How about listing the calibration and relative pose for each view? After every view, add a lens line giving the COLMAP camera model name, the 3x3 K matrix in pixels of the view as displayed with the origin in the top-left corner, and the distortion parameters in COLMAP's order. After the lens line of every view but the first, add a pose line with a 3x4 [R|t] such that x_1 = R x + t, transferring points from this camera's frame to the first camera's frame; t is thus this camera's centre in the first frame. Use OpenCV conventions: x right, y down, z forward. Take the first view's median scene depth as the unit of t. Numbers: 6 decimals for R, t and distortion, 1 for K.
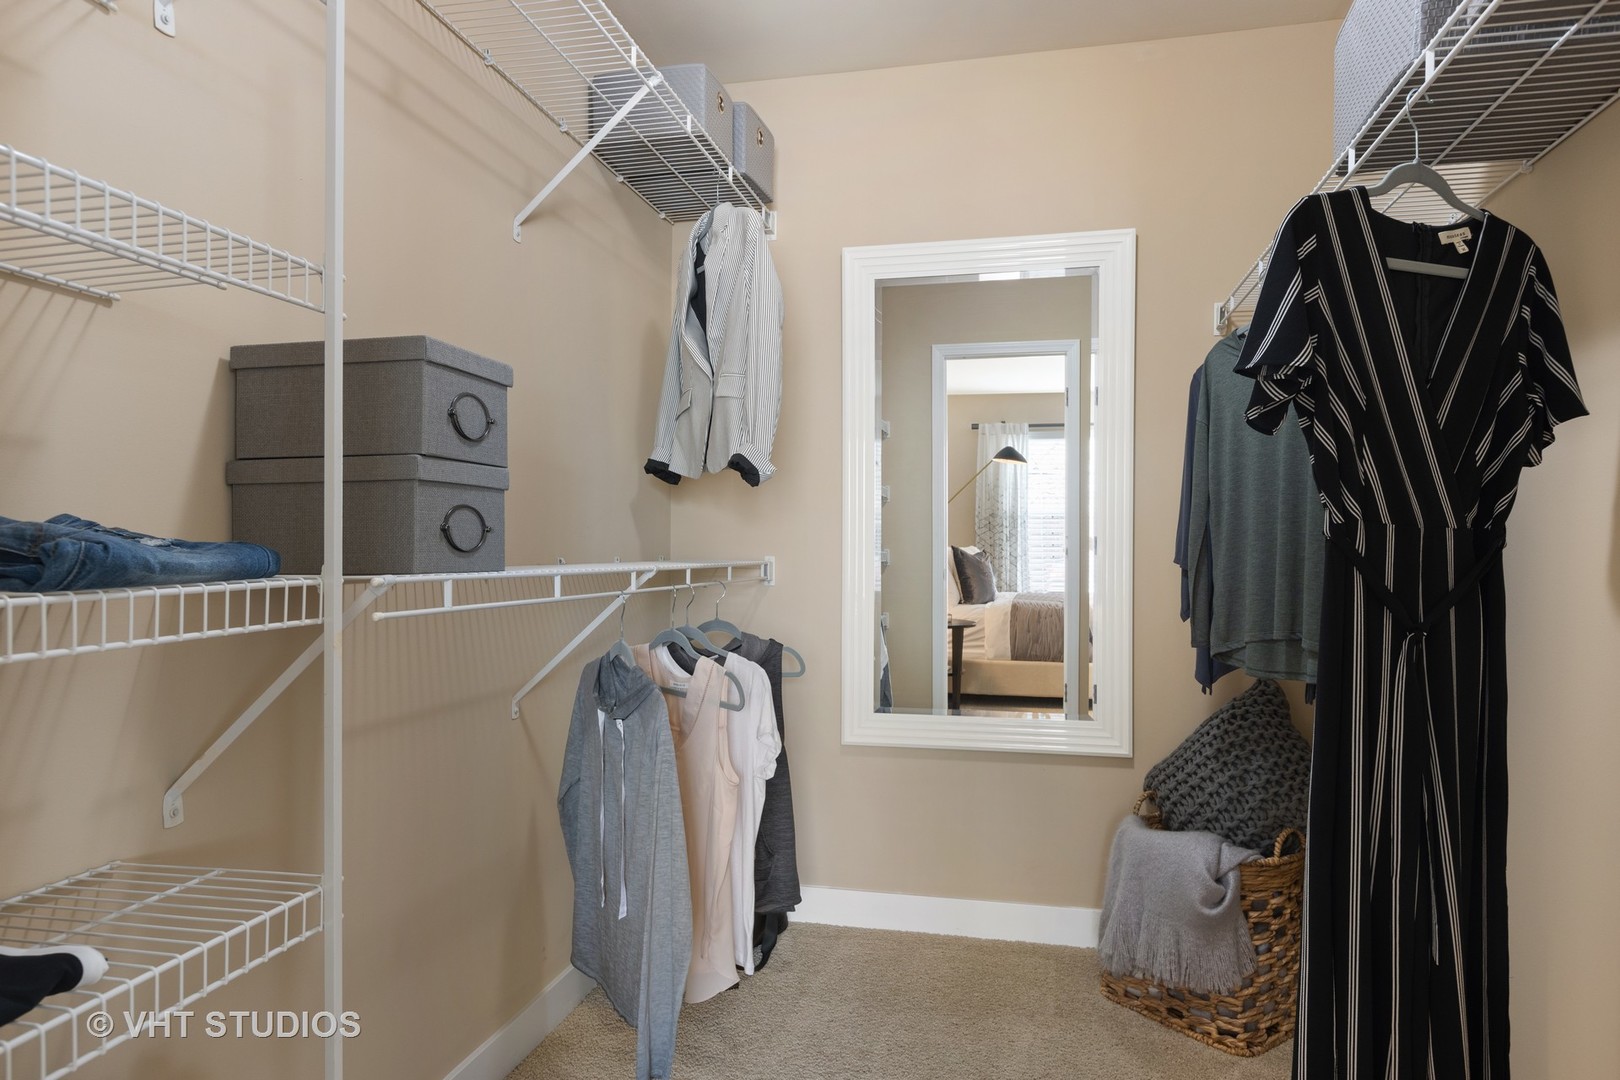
lens RADIAL K [[1020.2, 0, 811.7], [0, 1020.2, 547.0], [0, 0, 1]] dist [-0.000508, -0.000038]
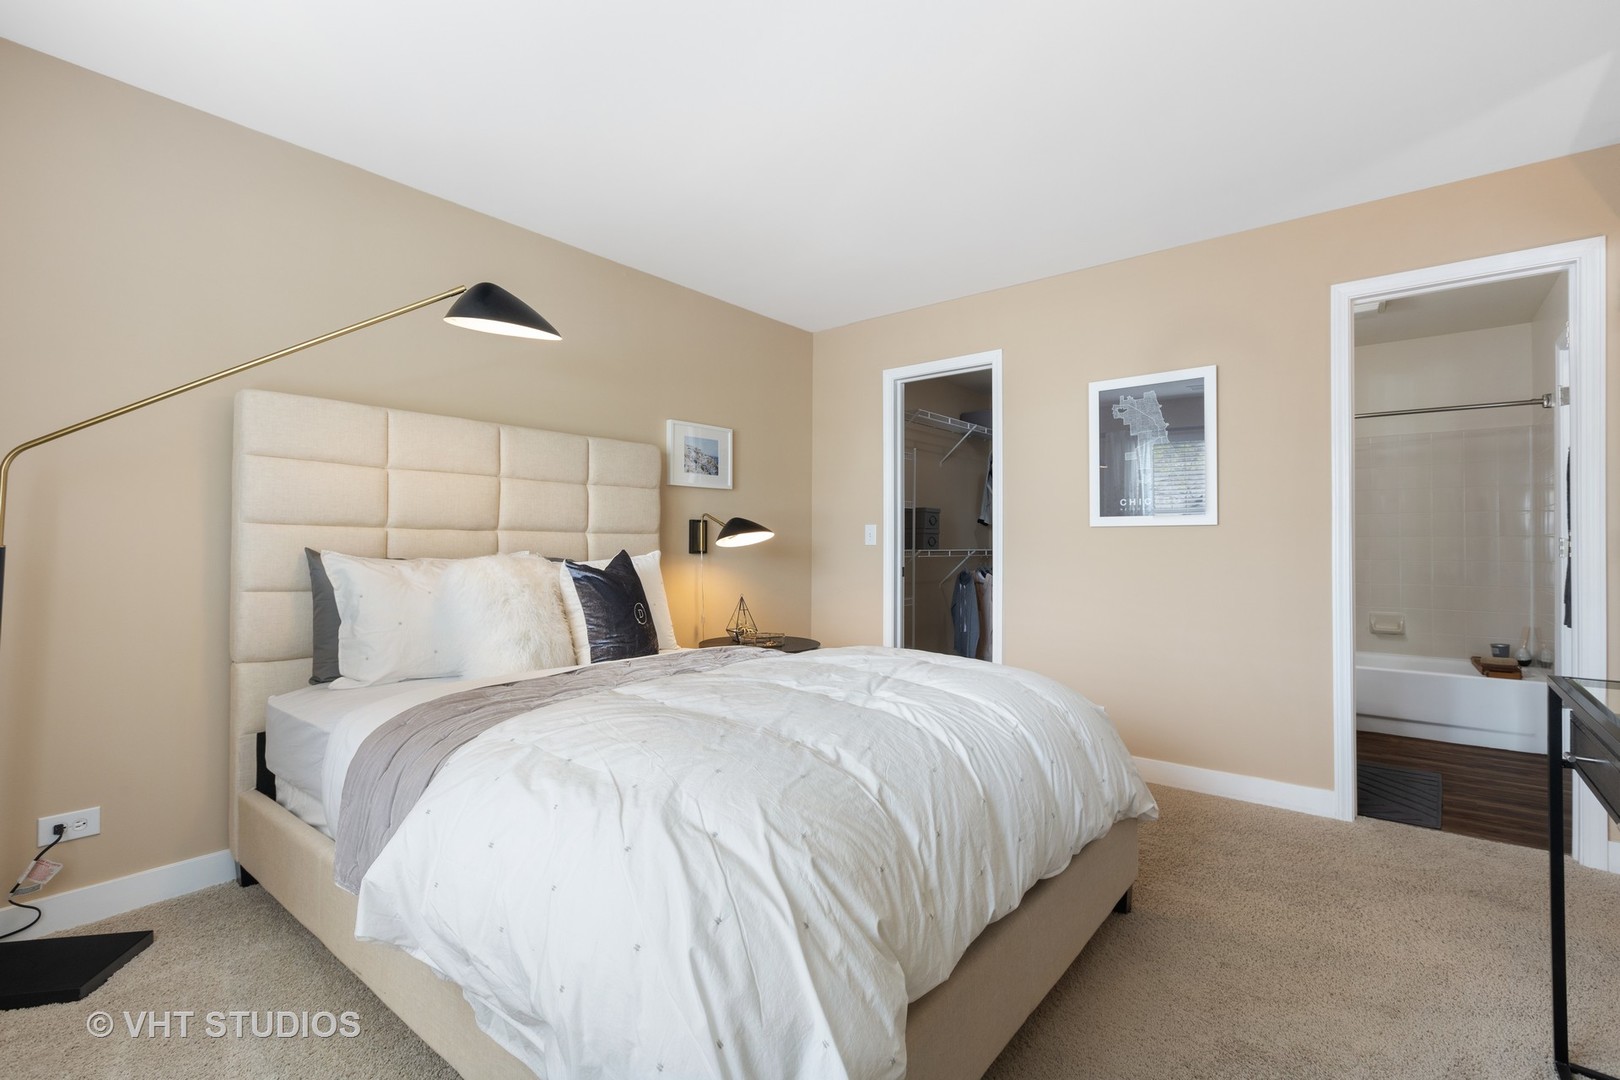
lens RADIAL K [[723.5, 0, 802.1], [0, 723.5, 540.4], [0, 0, 1]] dist [0.002835, 0.000588]
pose [[0.893577, -0.000720, -0.448909, 0.578083], [-0.001335, 0.999990, -0.004263, -0.004942], [0.448908, 0.004408, 0.893567, -2.063869]]
